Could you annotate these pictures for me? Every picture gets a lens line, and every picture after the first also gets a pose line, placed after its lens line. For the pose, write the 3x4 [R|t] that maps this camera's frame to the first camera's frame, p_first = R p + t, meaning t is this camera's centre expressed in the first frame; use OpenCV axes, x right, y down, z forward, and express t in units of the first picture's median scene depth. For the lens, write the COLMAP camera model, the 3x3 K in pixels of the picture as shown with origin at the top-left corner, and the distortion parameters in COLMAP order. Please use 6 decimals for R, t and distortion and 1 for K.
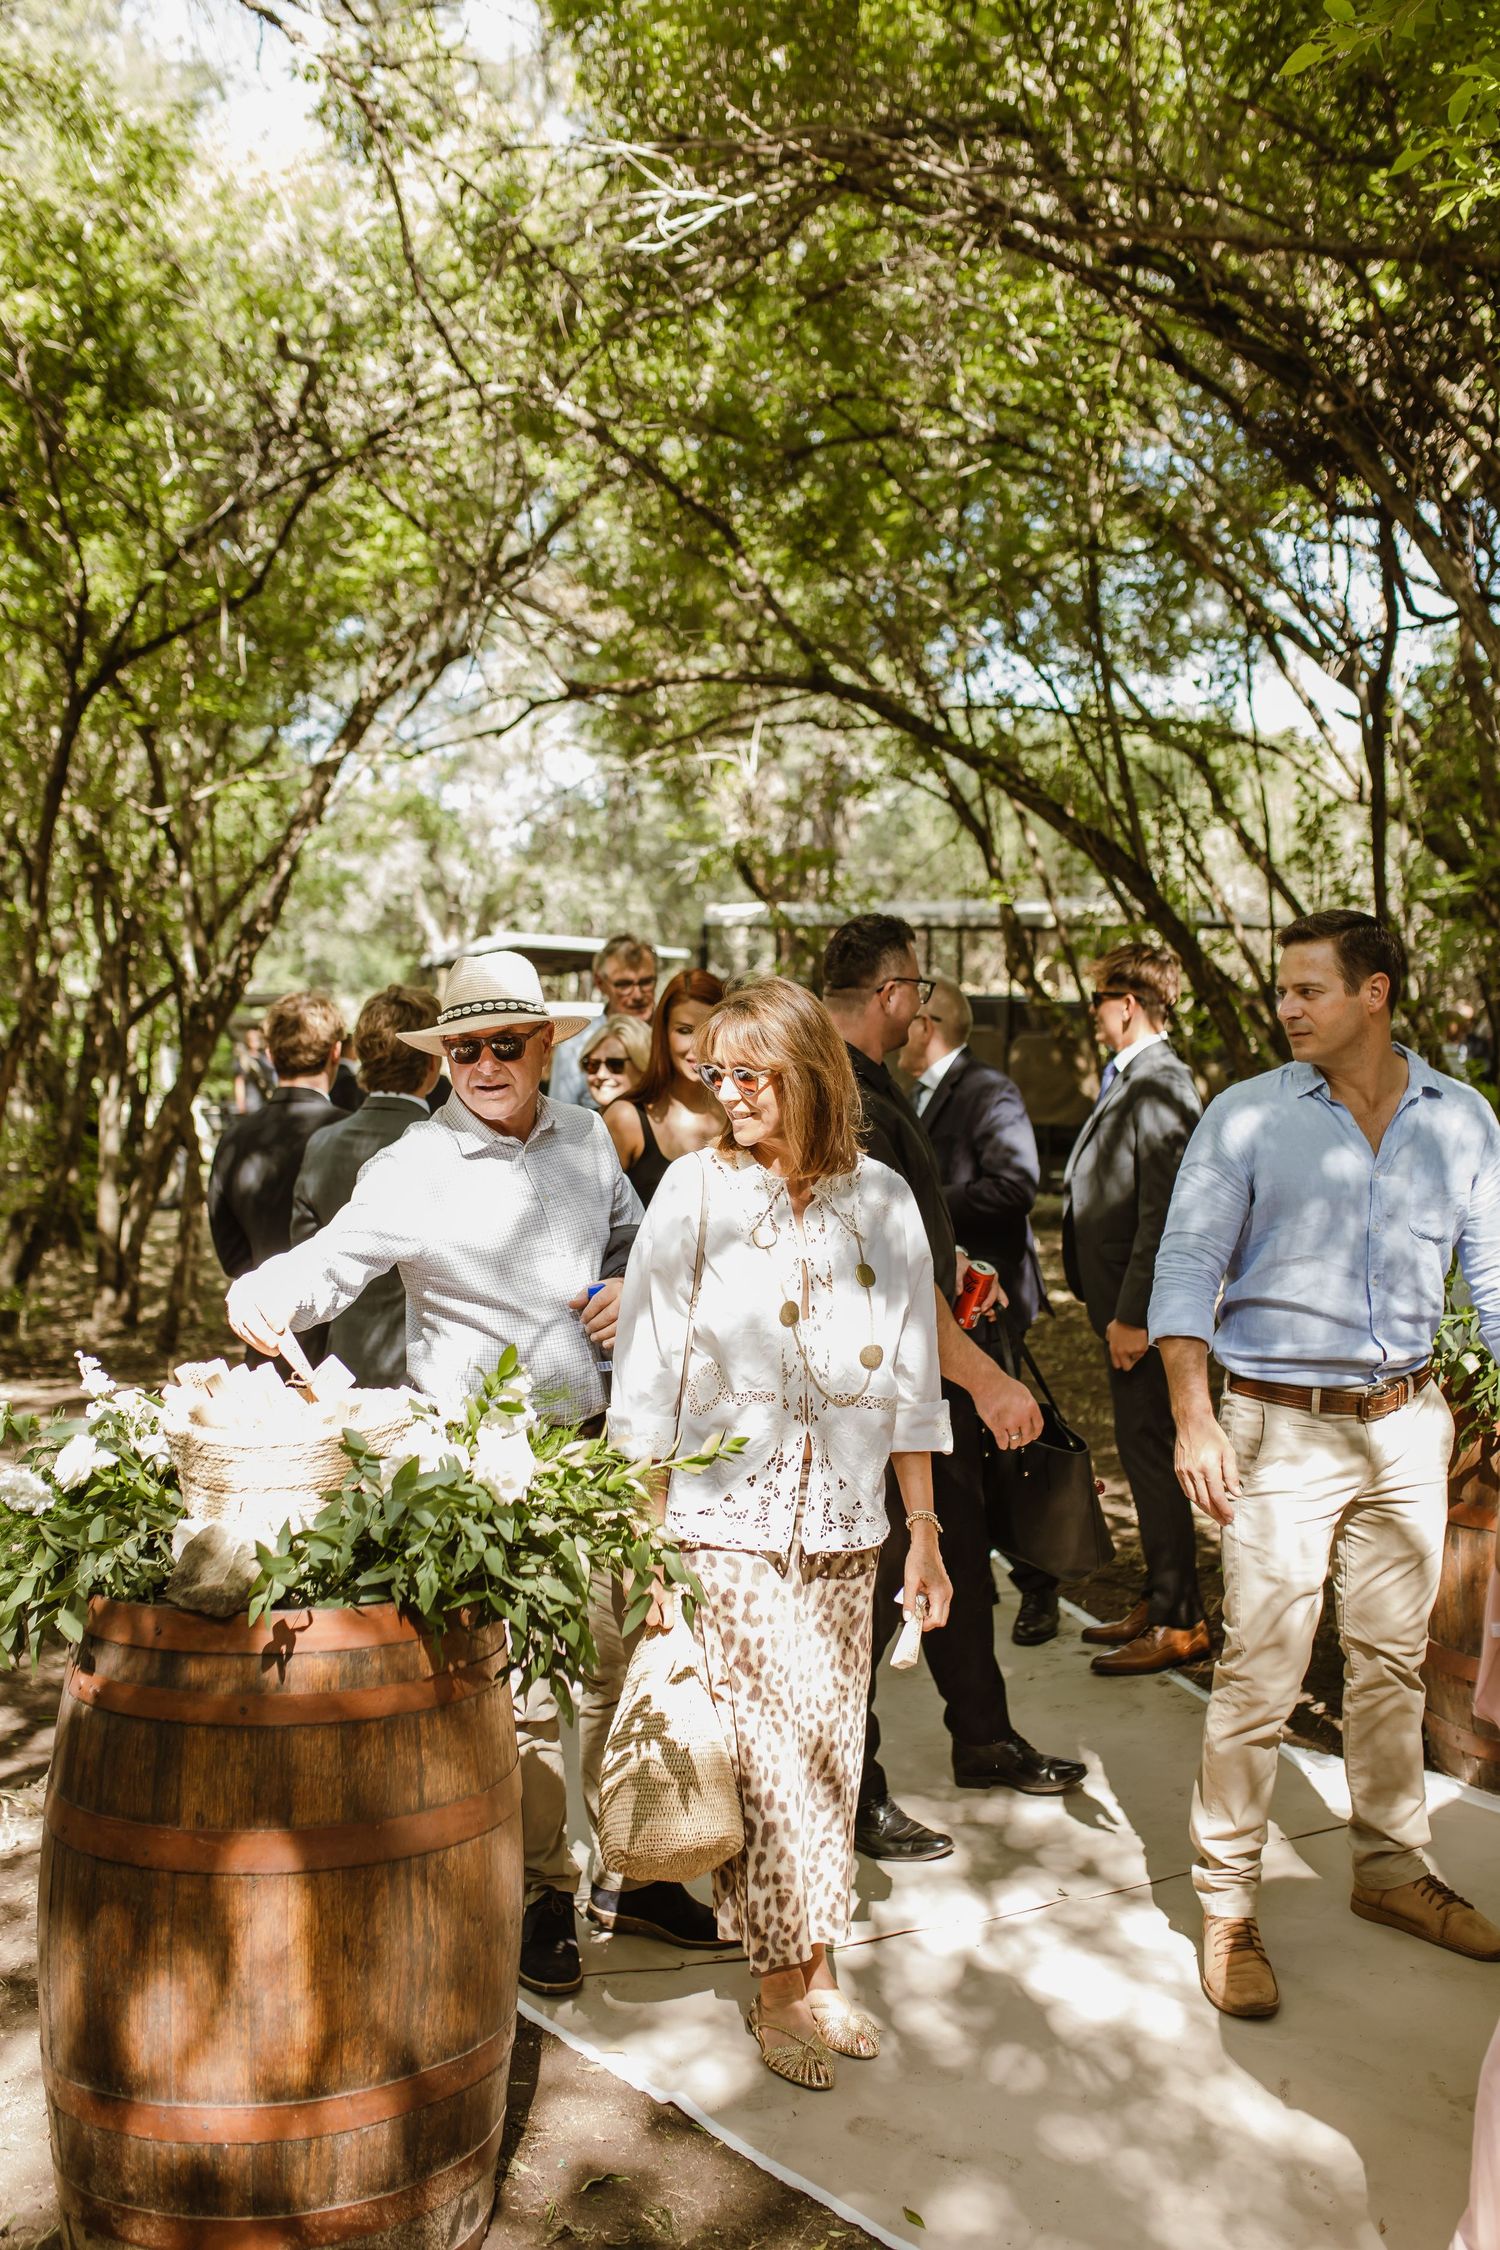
lens RADIAL K [[2149.1, 0, 750.0], [0, 2149.1, 1125.0], [0, 0, 1]] dist [-0.002651, 0.101032]
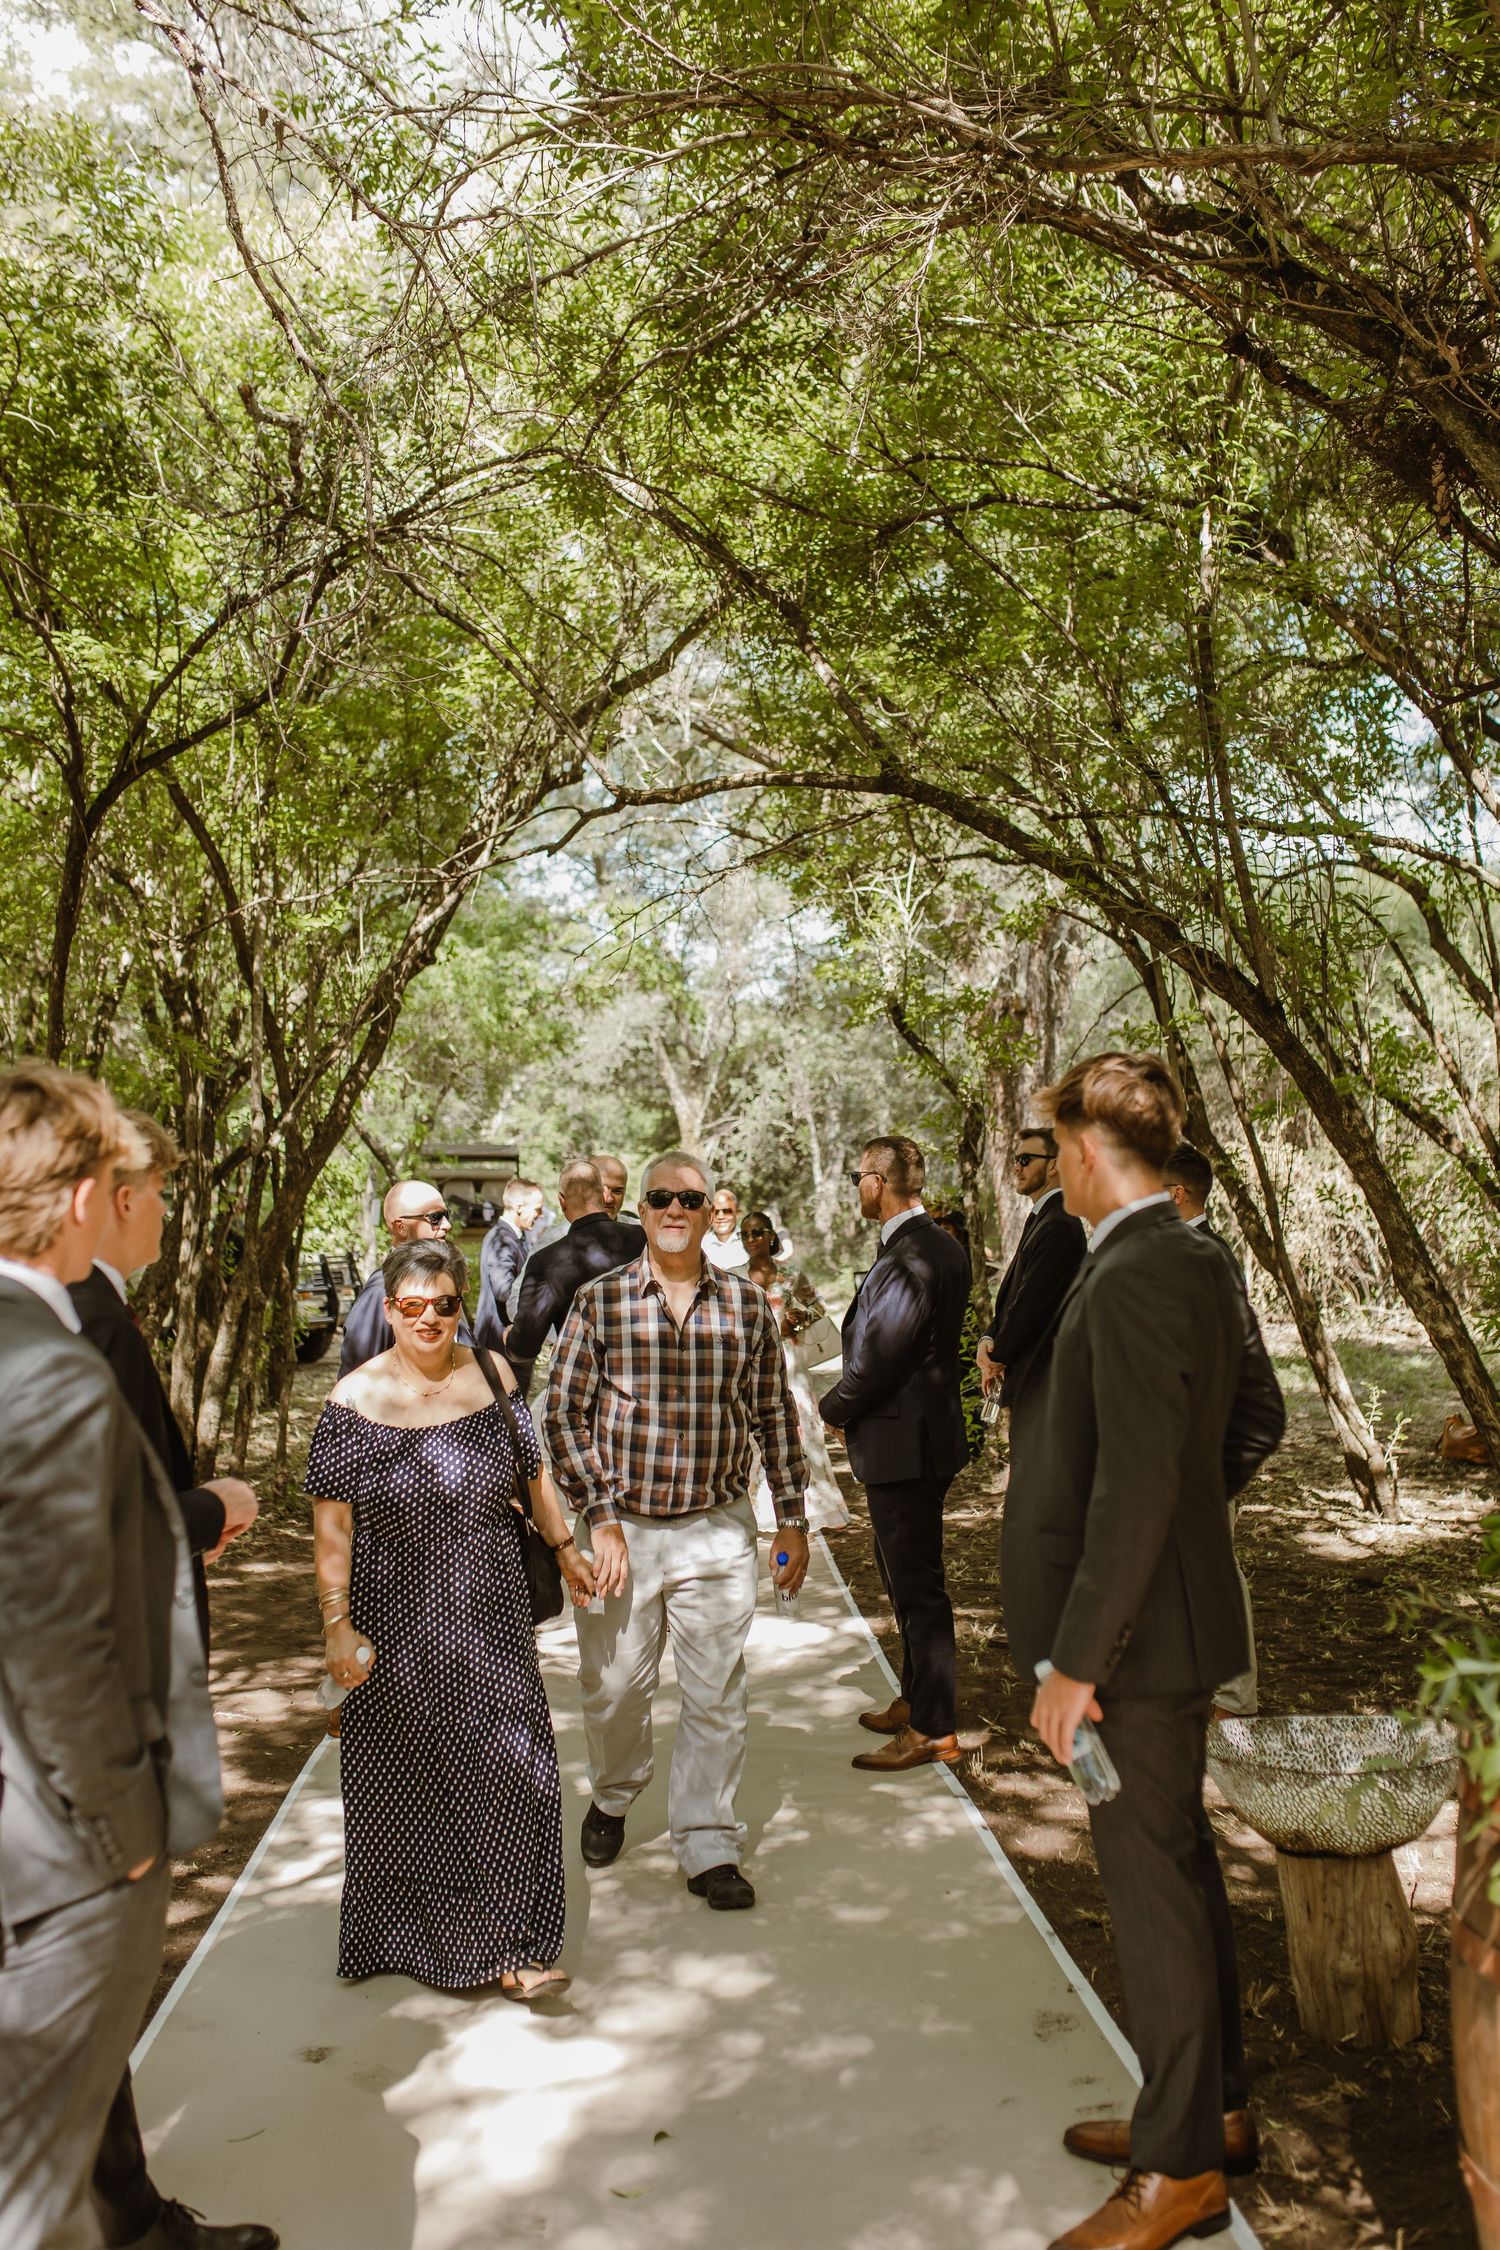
lens RADIAL K [[2136.9, 0, 750.0], [0, 2136.9, 1125.0], [0, 0, 1]] dist [-0.003243, 0.091294]
pose [[0.991182, 0.009074, -0.132194, 0.063024], [-0.018868, 0.997151, -0.073028, -0.005123], [0.131154, 0.074878, 0.988530, 0.113995]]
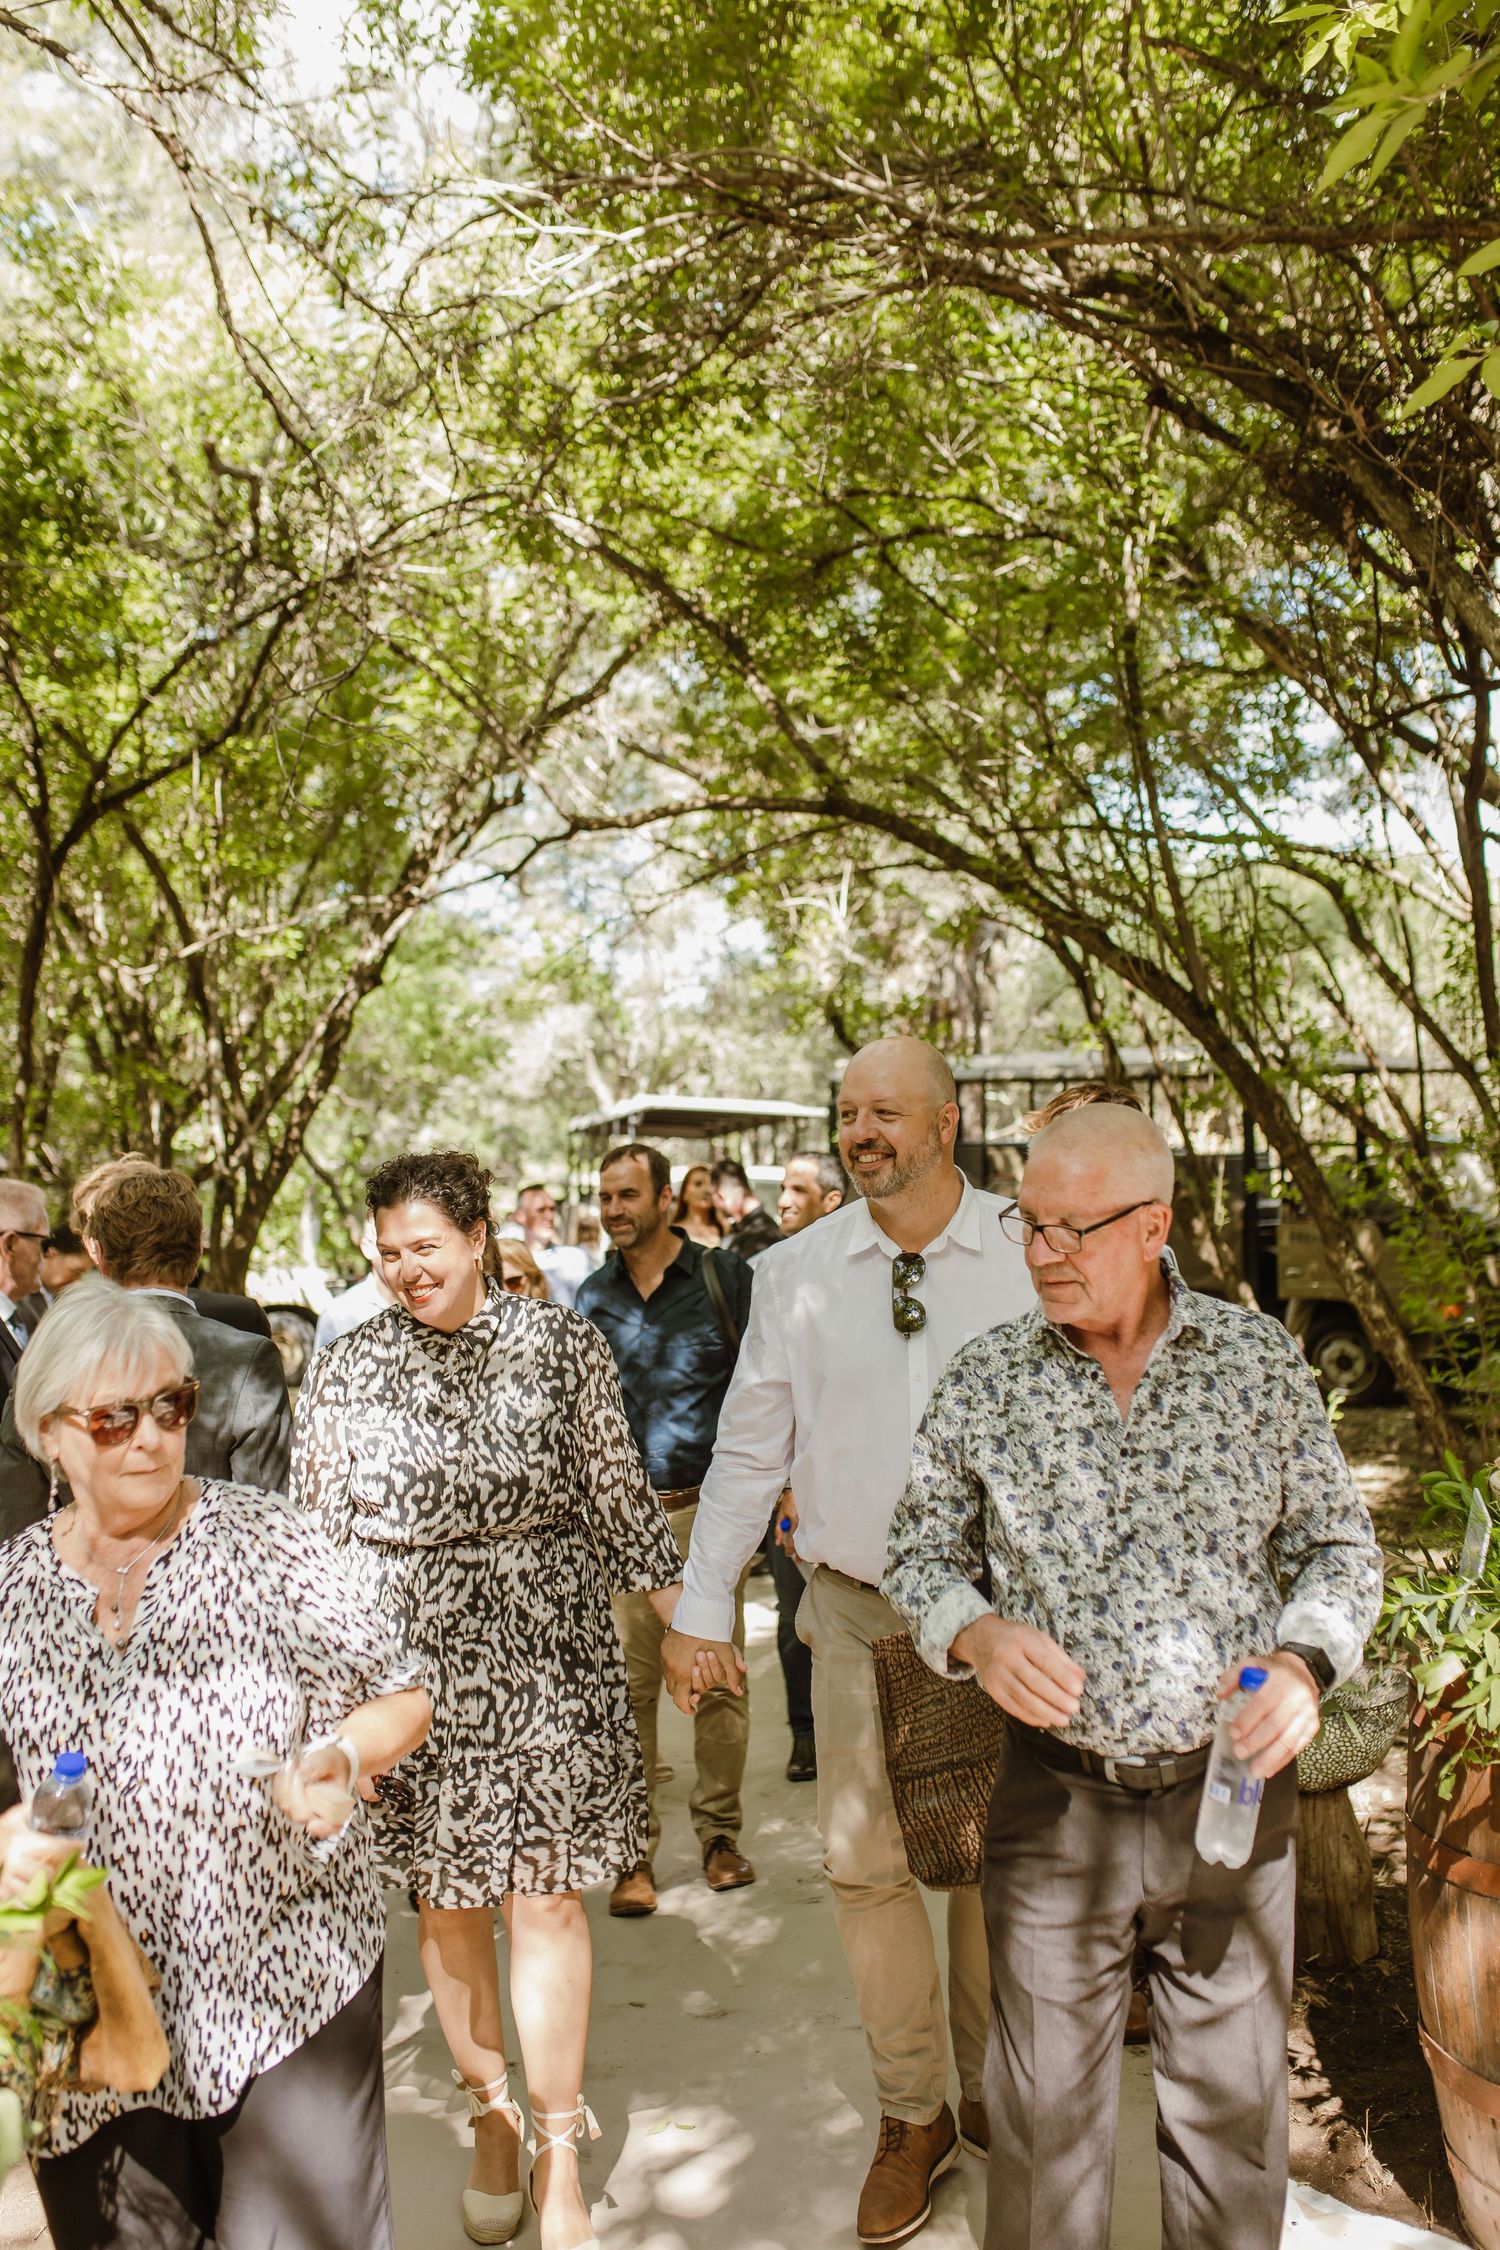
lens RADIAL K [[2149.1, 0, 750.0], [0, 2149.1, 1125.0], [0, 0, 1]] dist [-0.002651, 0.101032]
pose [[0.995100, -0.022607, -0.096252, 0.055648], [0.015355, 0.997033, -0.075430, -0.004688], [0.097671, 0.073583, 0.992495, 0.083281]]
